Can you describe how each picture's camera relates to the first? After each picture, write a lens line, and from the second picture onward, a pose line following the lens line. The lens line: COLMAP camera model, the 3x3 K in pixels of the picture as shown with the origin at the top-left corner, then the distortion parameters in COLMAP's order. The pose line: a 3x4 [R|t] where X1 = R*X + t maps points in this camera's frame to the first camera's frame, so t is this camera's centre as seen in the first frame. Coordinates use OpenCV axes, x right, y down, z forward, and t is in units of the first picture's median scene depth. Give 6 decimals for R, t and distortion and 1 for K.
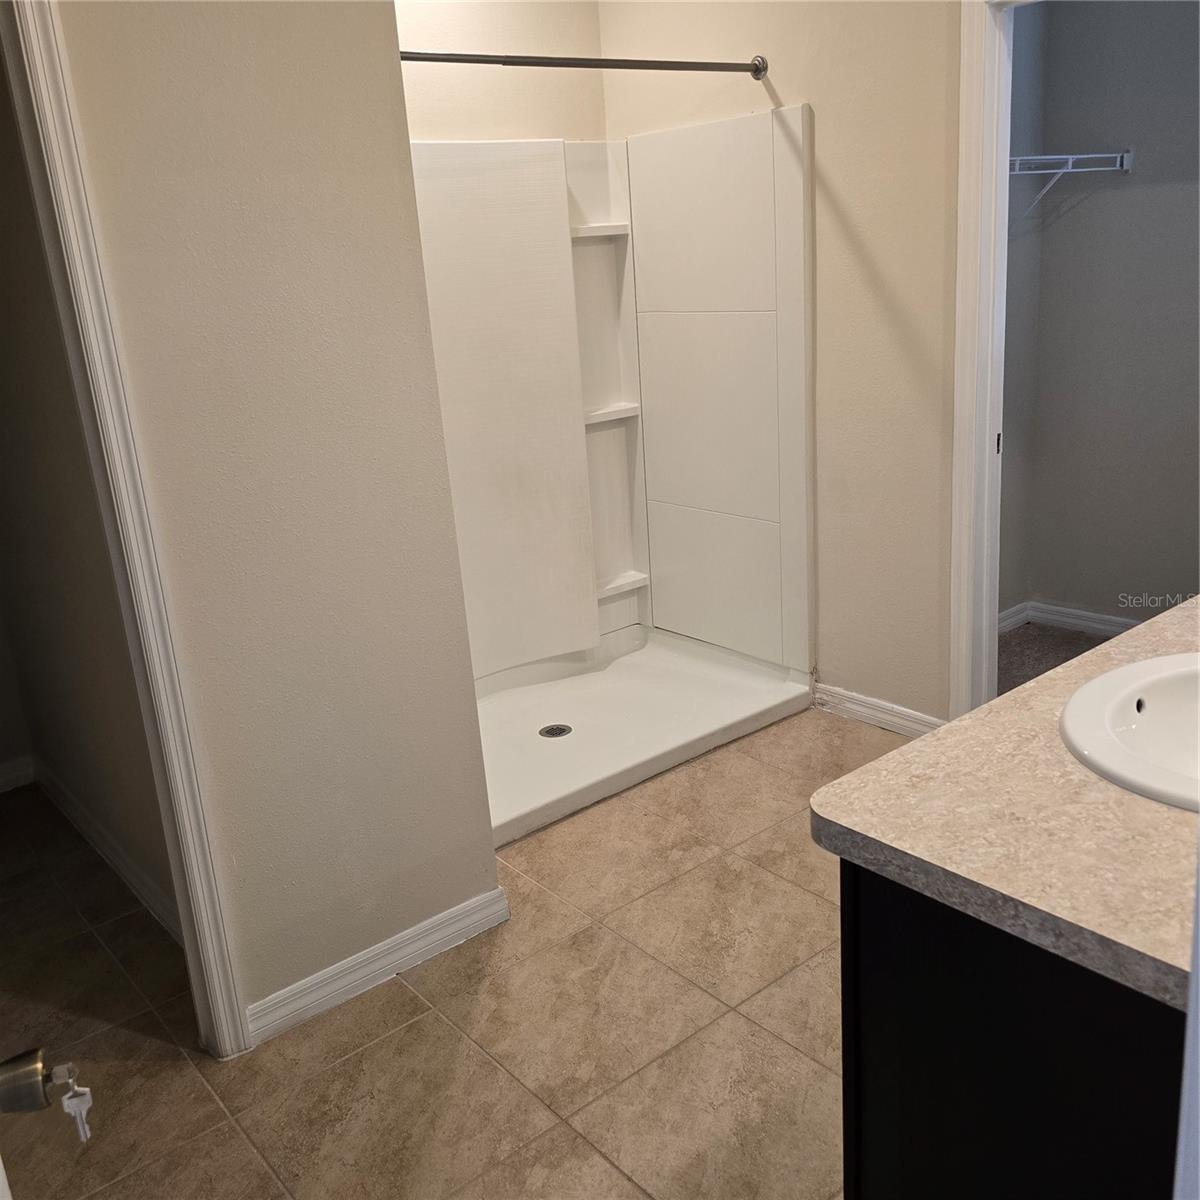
lens RADIAL K [[1119.9, 0, 592.2], [0, 1119.9, 600.9], [0, 0, 1]] dist [0.022312, 0.000000]
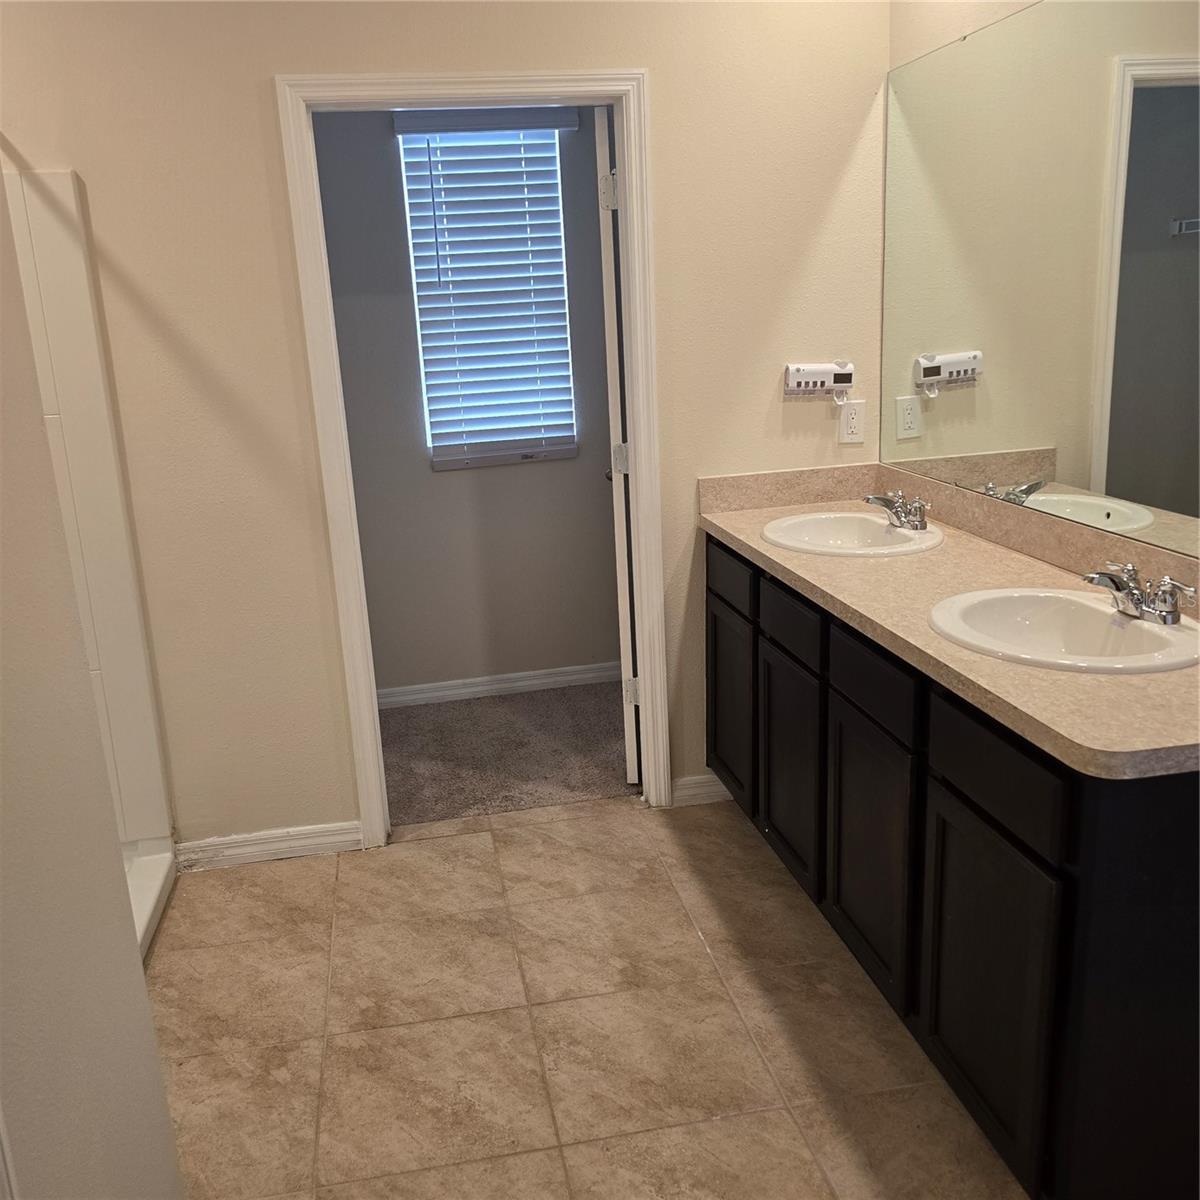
lens RADIAL K [[1119.9, 0, 597.6], [0, 1119.9, 619.0], [0, 0, 1]] dist [0.022312, 0.000000]
pose [[0.477103, -0.187506, 0.858612, -0.468623], [0.271057, 0.960742, 0.059192, -0.074164], [-0.836003, 0.204492, 0.509197, 0.362375]]
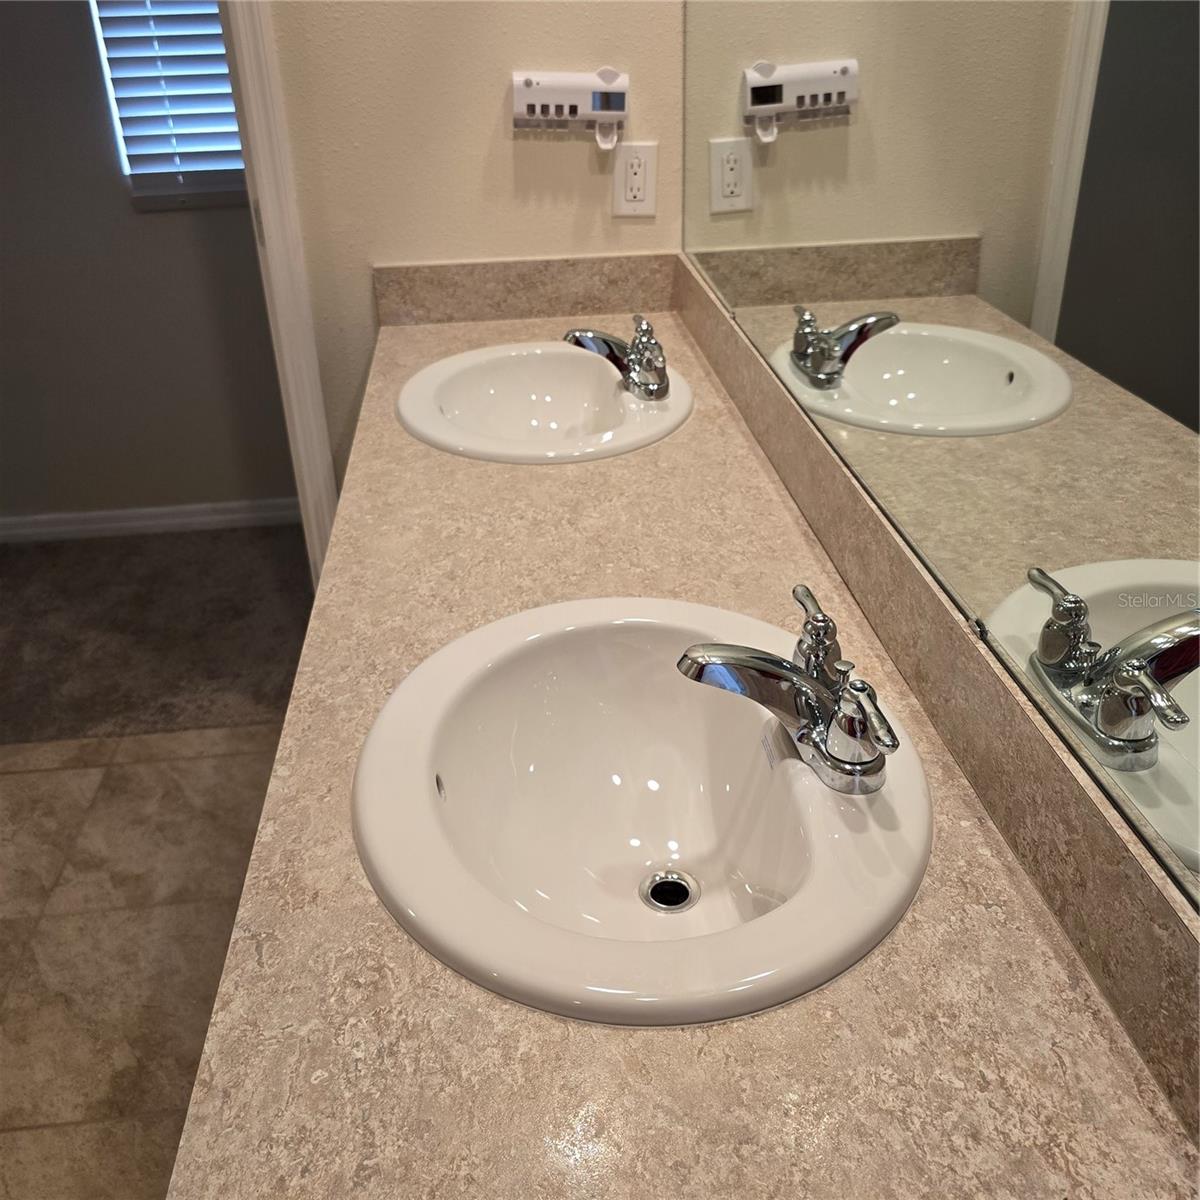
lens RADIAL K [[1119.9, 0, 617.4], [0, 1119.9, 618.4], [0, 0, 1]] dist [0.022312, 0.000000]
pose [[0.536690, -0.360313, 0.762980, 0.056970], [0.226983, 0.932560, 0.280733, -0.073953], [-0.812676, 0.022517, 0.582281, 0.297842]]
